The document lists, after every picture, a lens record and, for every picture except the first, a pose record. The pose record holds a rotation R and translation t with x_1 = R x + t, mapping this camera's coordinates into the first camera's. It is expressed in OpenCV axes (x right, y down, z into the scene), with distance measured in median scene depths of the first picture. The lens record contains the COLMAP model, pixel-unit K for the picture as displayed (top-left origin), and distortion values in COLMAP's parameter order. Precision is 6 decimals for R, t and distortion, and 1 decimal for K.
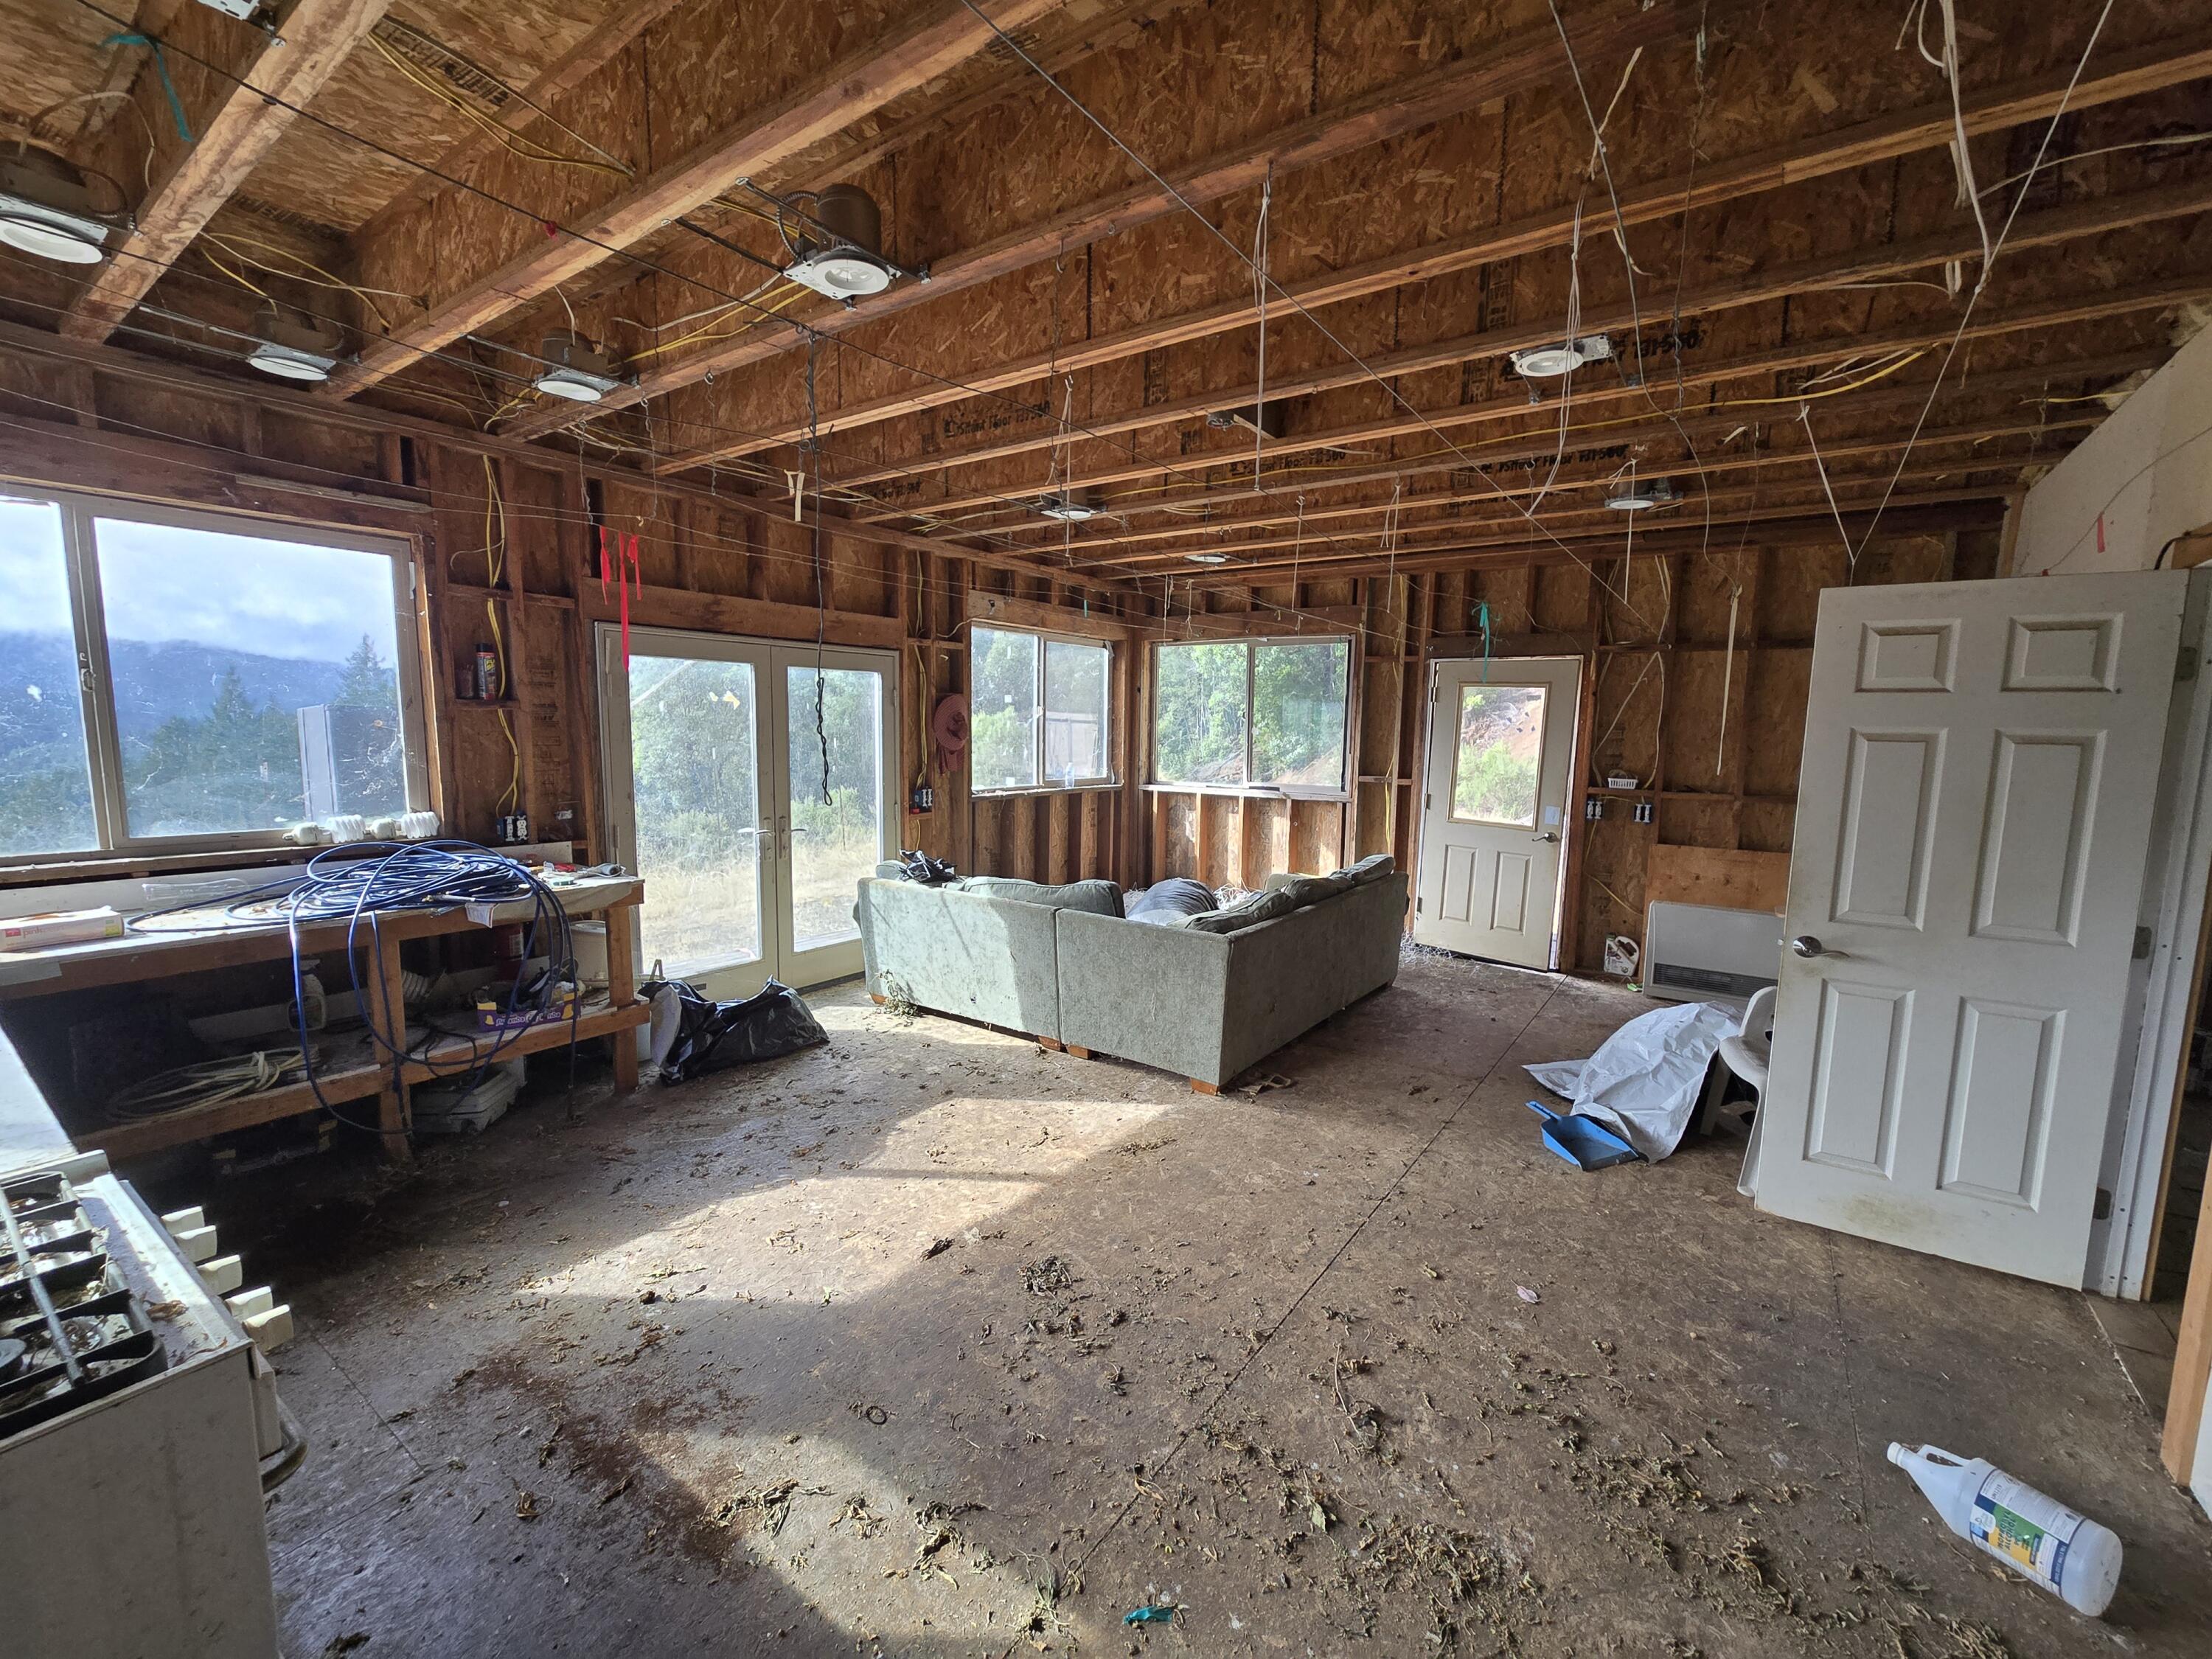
lens RADIAL K [[915.7, 0, 1118.1], [0, 915.7, 827.8], [0, 0, 1]] dist [0.010282, -0.004420]
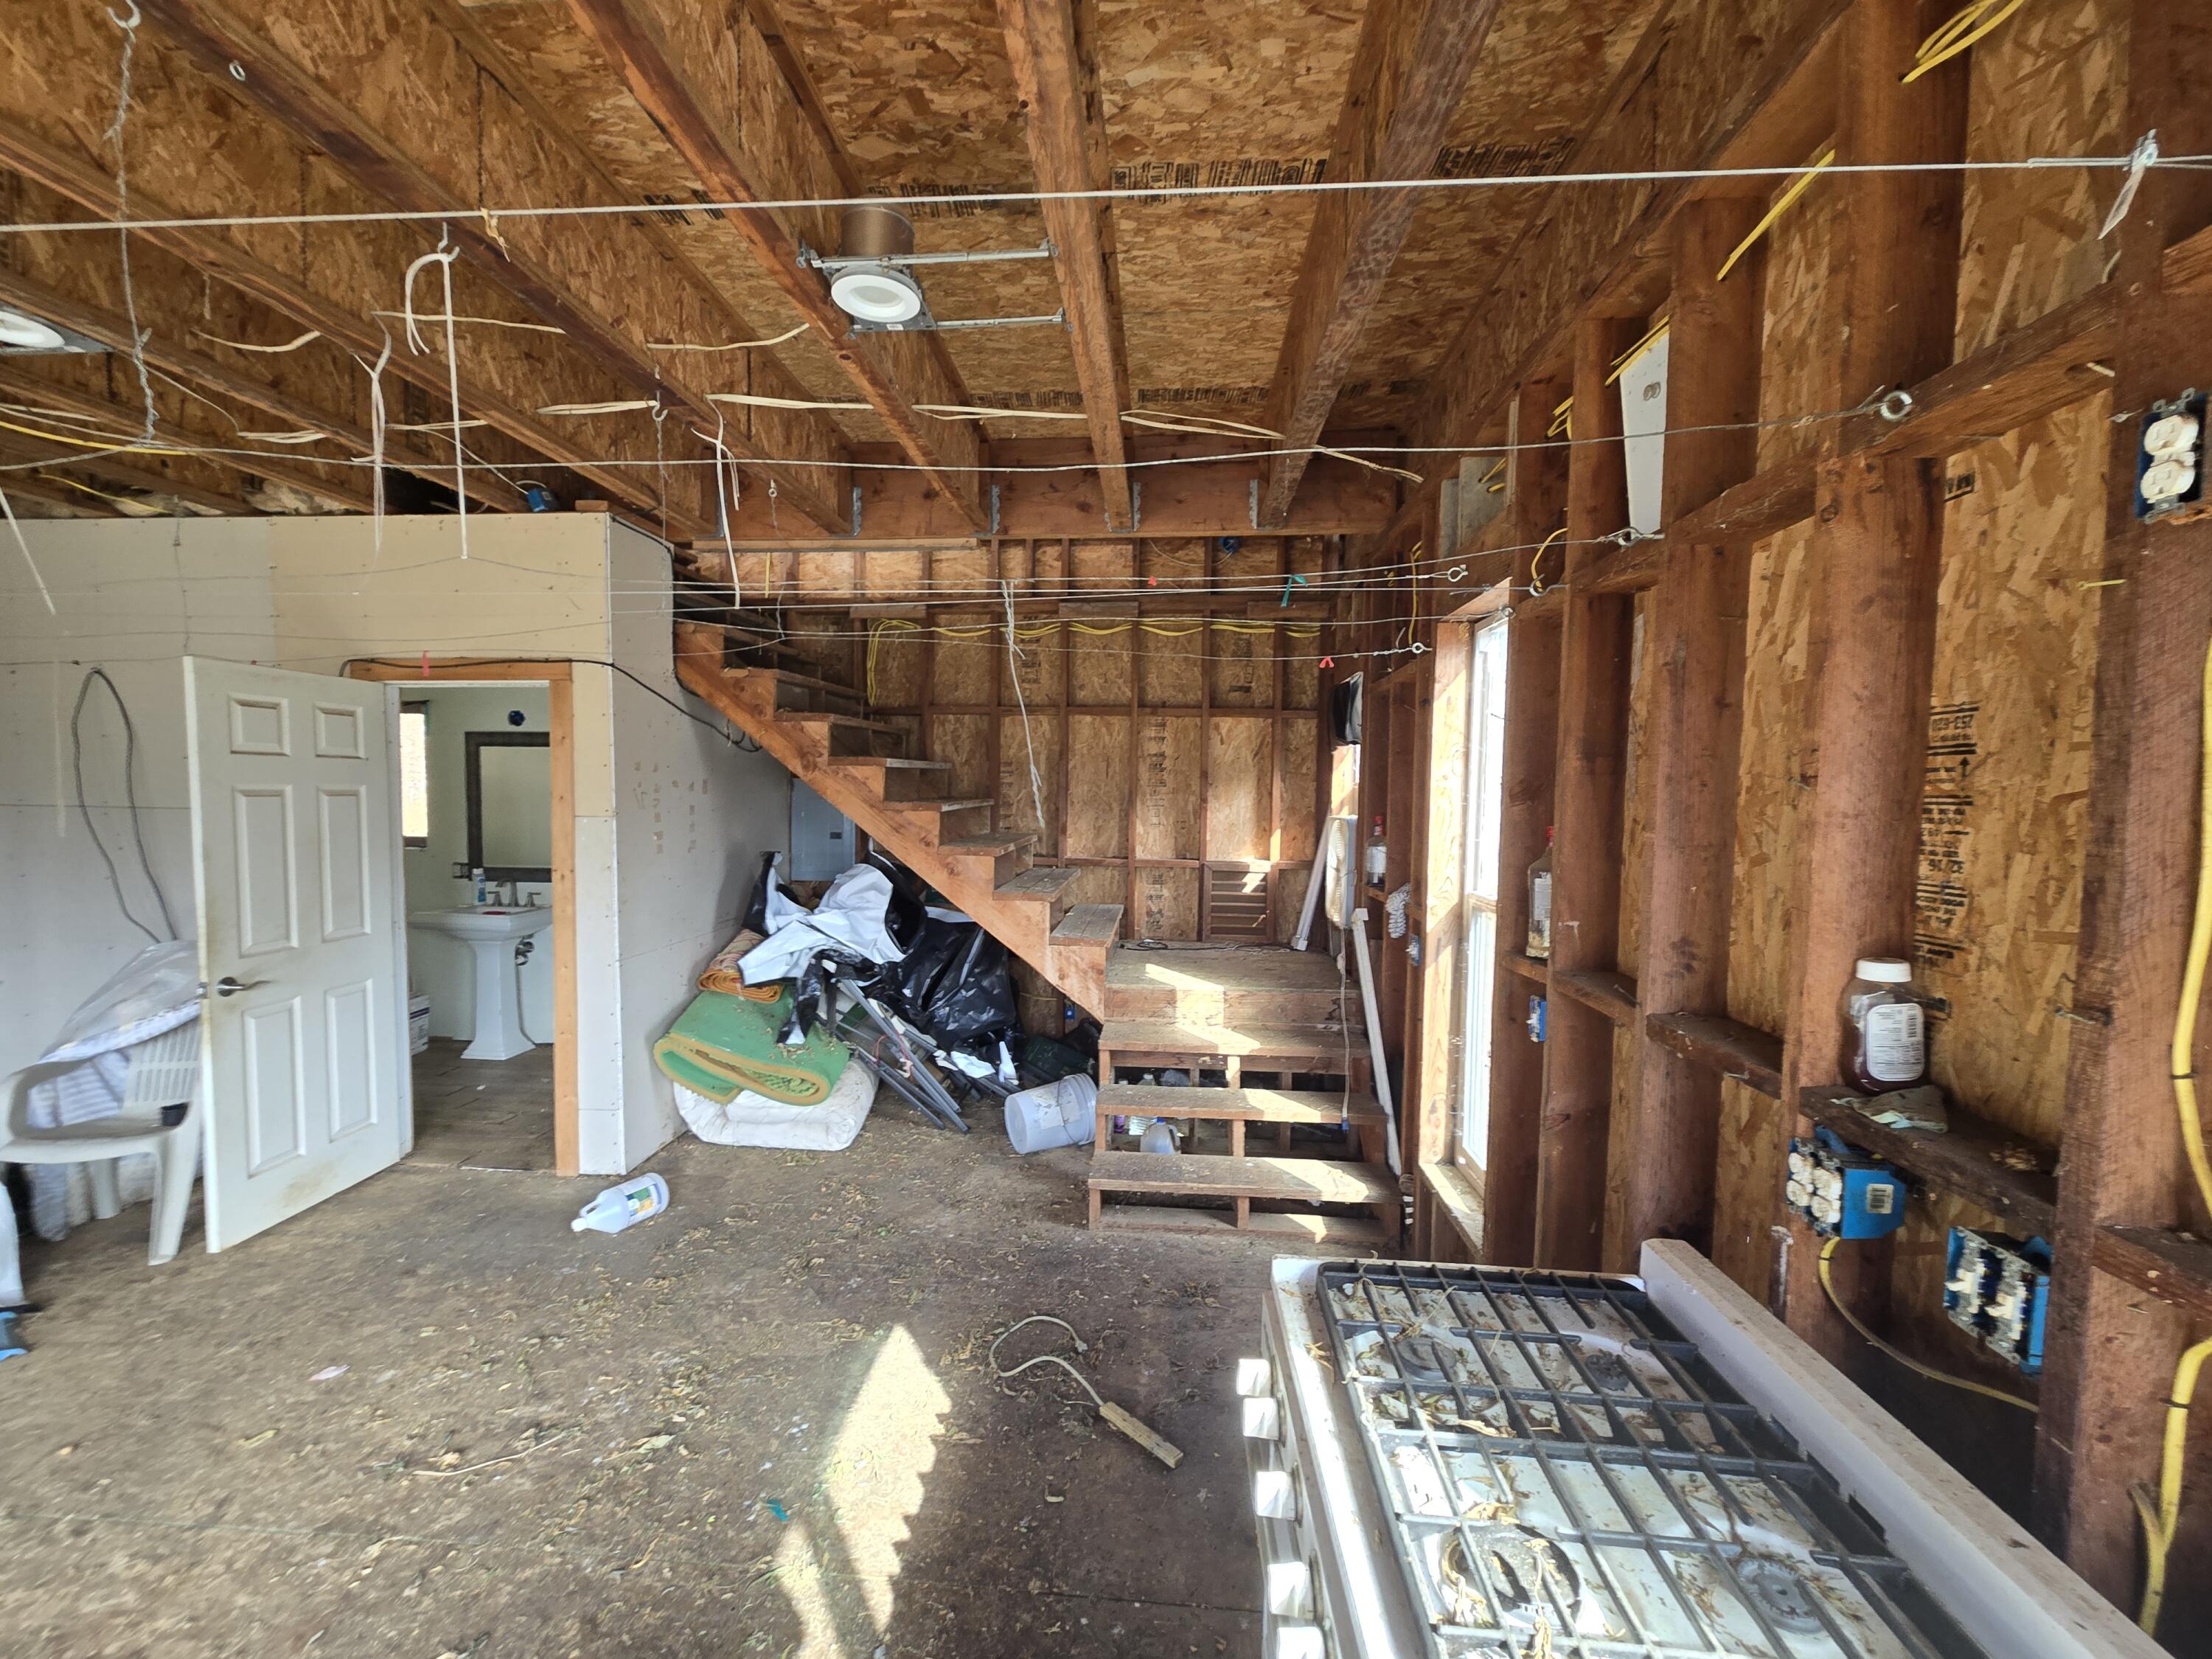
lens RADIAL K [[915.7, 0, 1101.5], [0, 915.7, 840.6], [0, 0, 1]] dist [0.010282, -0.004420]
pose [[-0.505767, -0.072288, 0.859636, -0.905846], [0.079517, 0.988334, 0.129895, -0.129842], [-0.858998, 0.134052, -0.494118, 0.830529]]
